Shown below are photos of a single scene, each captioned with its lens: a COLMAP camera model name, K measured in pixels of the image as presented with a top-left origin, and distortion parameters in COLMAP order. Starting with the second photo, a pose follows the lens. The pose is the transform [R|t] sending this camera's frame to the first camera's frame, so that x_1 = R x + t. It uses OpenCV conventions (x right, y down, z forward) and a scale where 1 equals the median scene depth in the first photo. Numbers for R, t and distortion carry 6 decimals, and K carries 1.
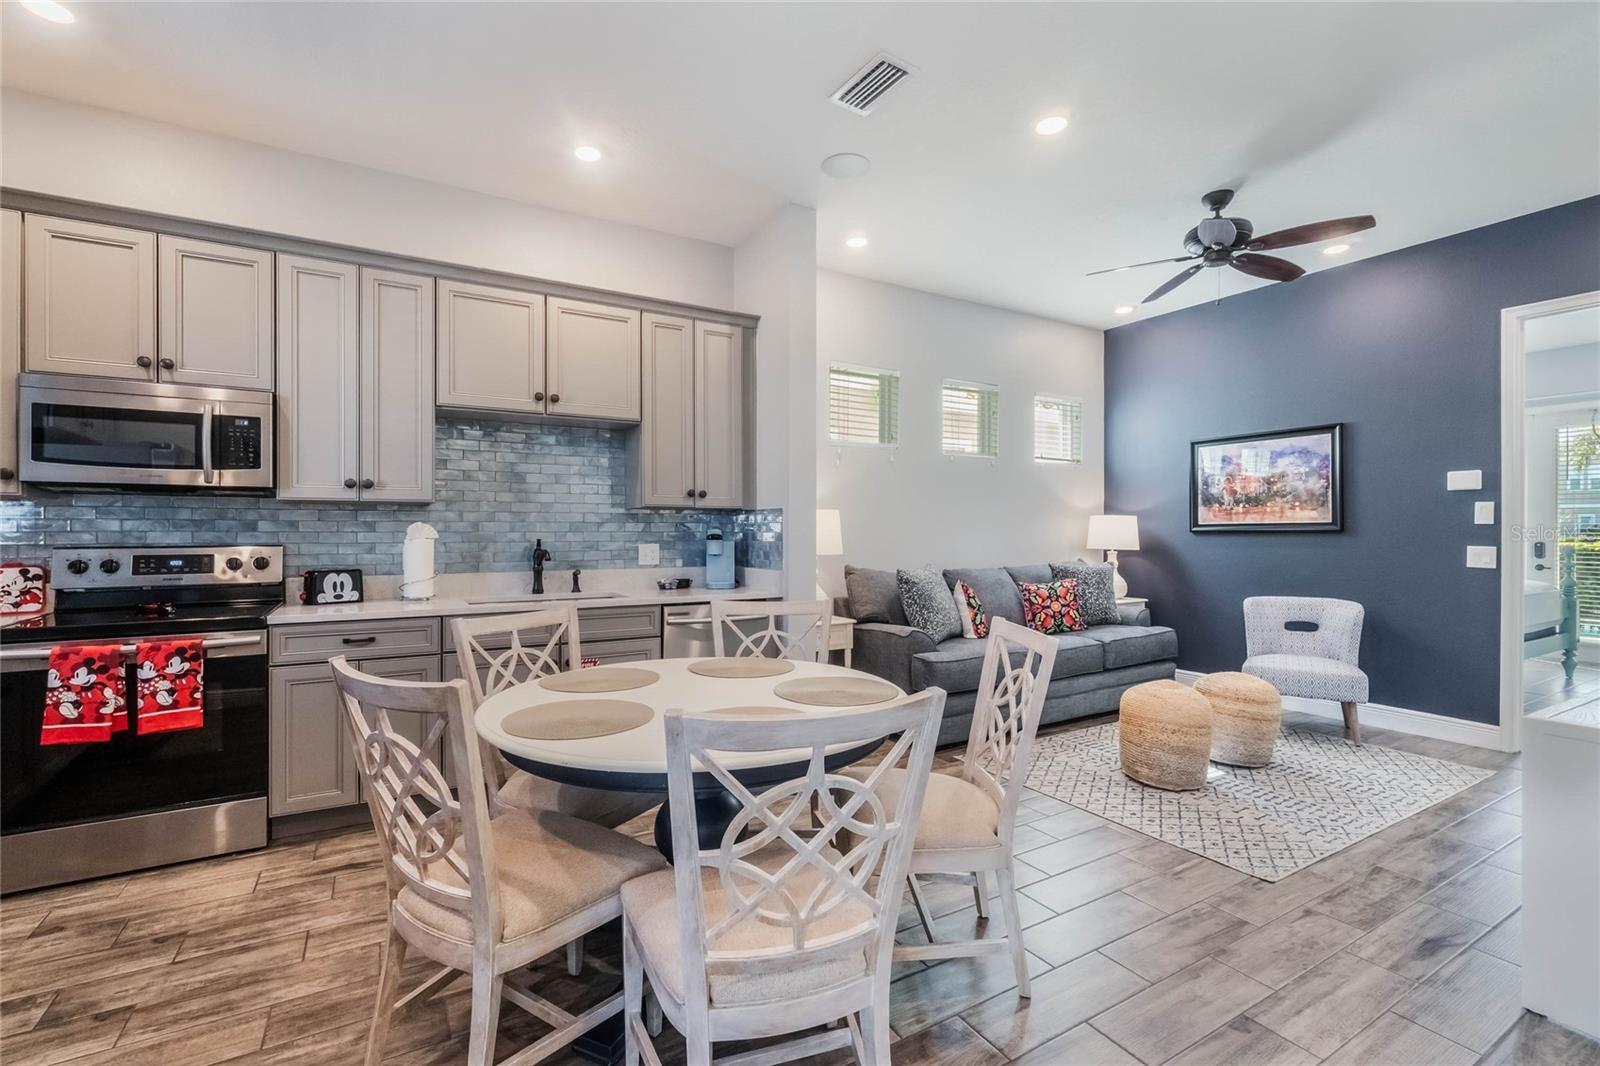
lens RADIAL K [[689.7, 0, 791.1], [0, 689.7, 531.2], [0, 0, 1]] dist [-0.002098, 0.000131]
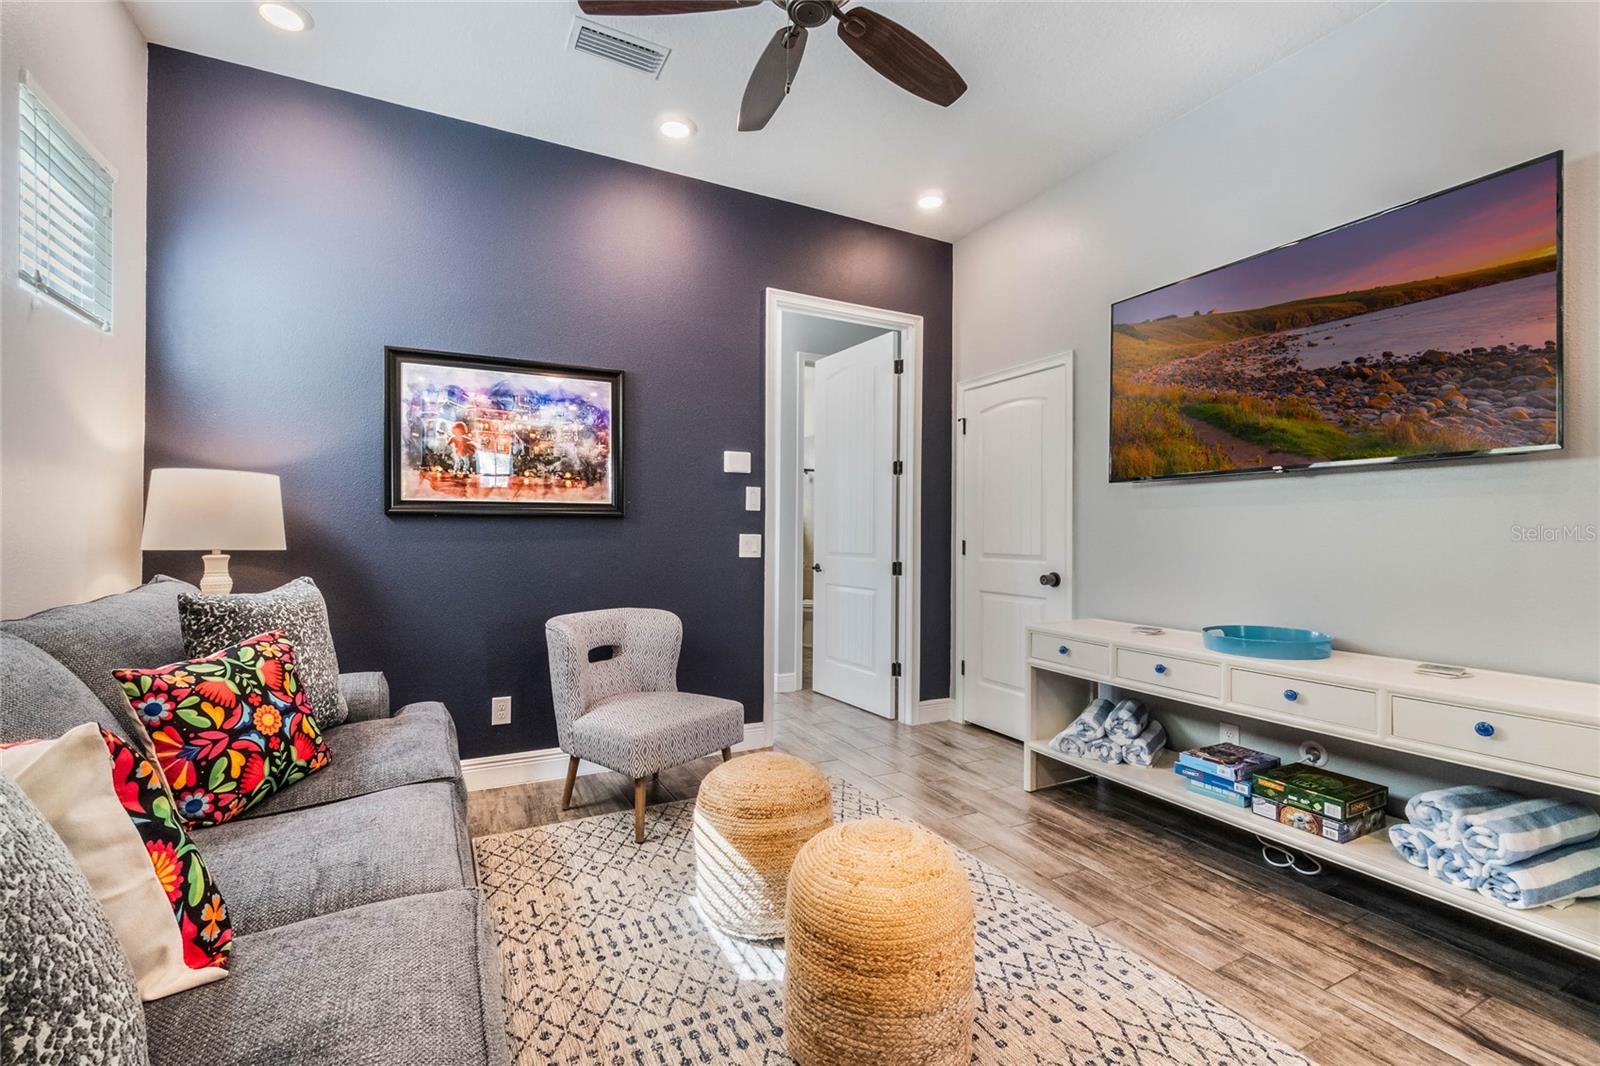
lens RADIAL K [[689.7, 0, 797.2], [0, 689.7, 531.1], [0, 0, 1]] dist [-0.002098, 0.000131]
pose [[0.044400, 0.001047, 0.999013, 0.077978], [-0.006819, 0.999976, -0.000745, 0.019912], [-0.998991, -0.006779, 0.044406, 0.998235]]
